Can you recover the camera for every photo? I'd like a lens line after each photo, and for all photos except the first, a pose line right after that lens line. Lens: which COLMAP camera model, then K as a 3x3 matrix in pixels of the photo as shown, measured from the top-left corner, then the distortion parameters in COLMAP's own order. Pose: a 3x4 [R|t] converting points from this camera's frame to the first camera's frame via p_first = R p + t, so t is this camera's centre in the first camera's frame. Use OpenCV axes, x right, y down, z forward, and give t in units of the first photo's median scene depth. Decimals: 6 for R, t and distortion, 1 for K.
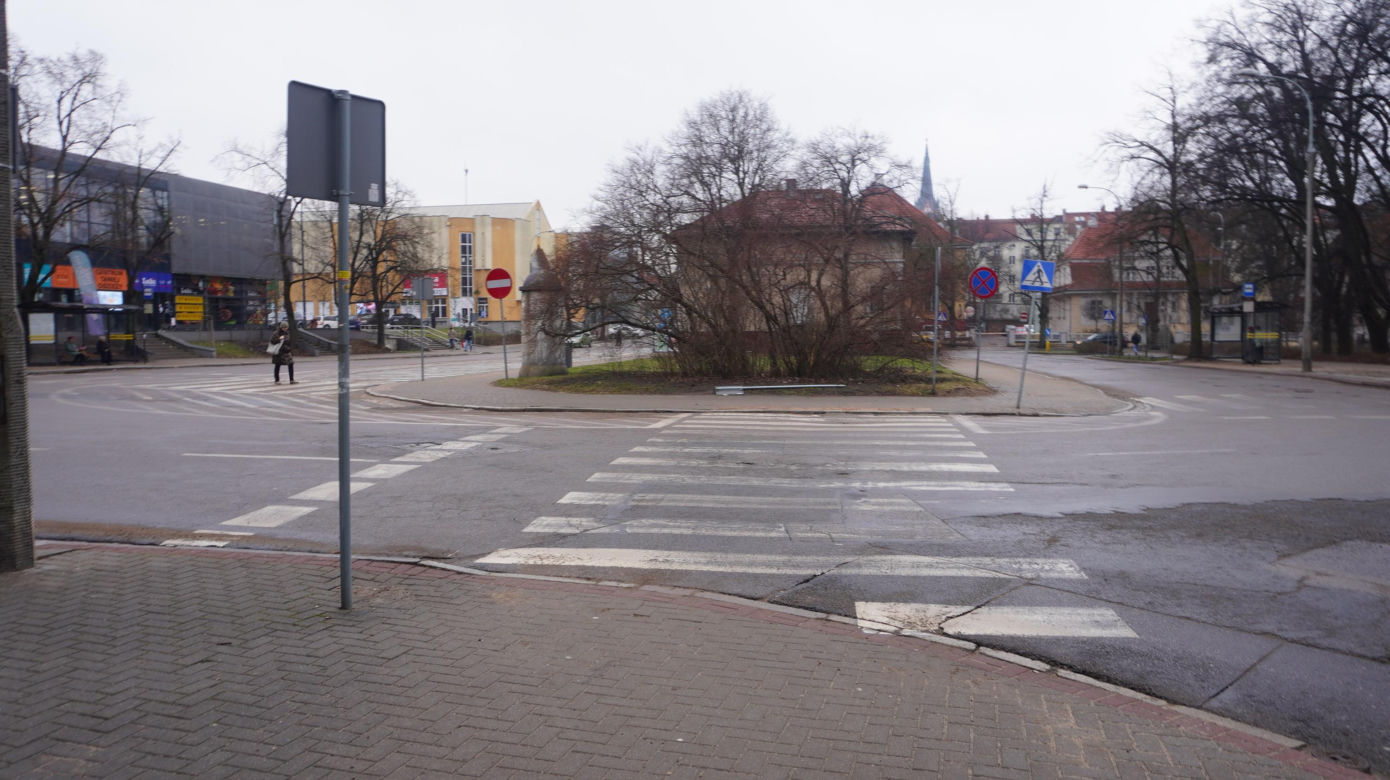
lens RADIAL K [[954.2, 0, 705.2], [0, 954.2, 386.3], [0, 0, 1]] dist [-0.028051, 0.012577]
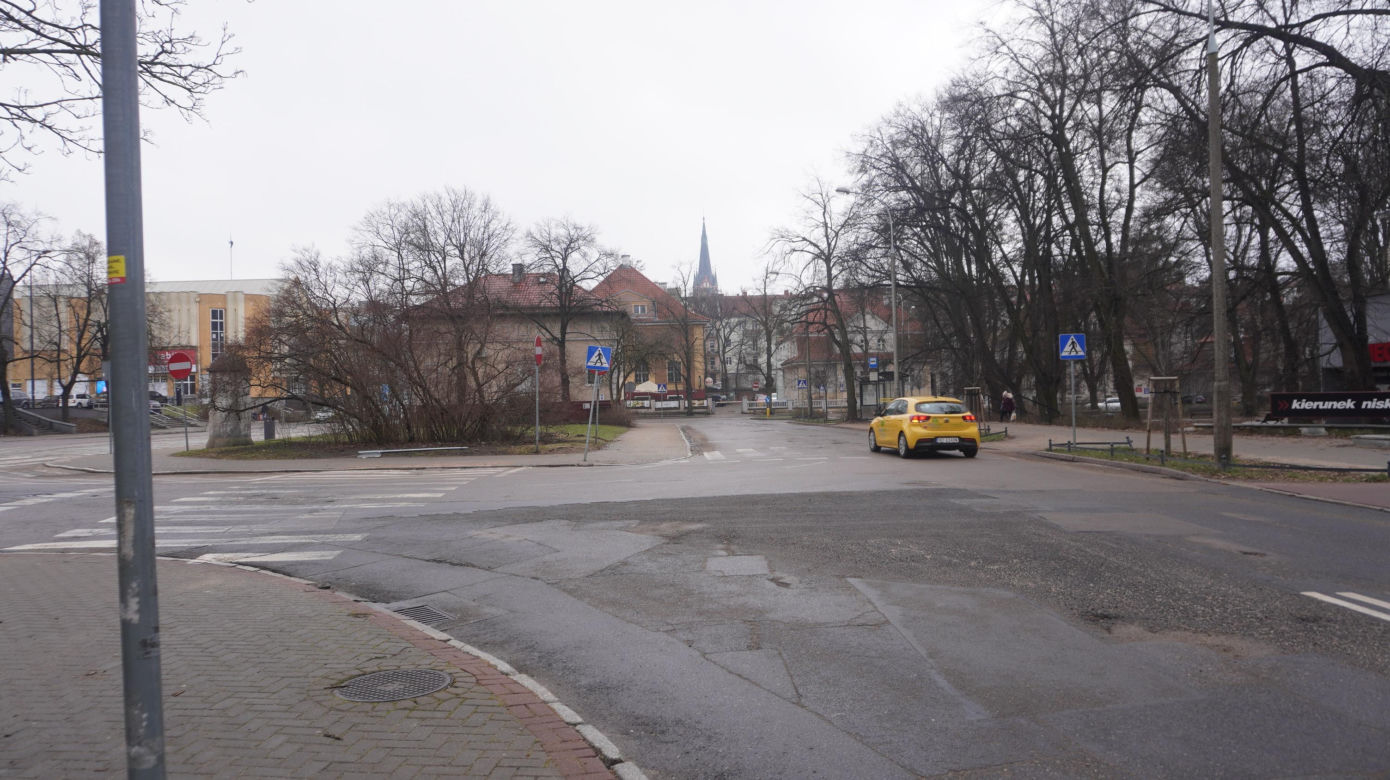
lens RADIAL K [[954.2, 0, 686.9], [0, 954.2, 394.0], [0, 0, 1]] dist [-0.028051, 0.012577]
pose [[0.981607, -0.014434, 0.190365, 0.072961], [0.027081, 0.997582, -0.064002, 0.006215], [-0.188981, 0.067980, 0.979625, -0.096311]]
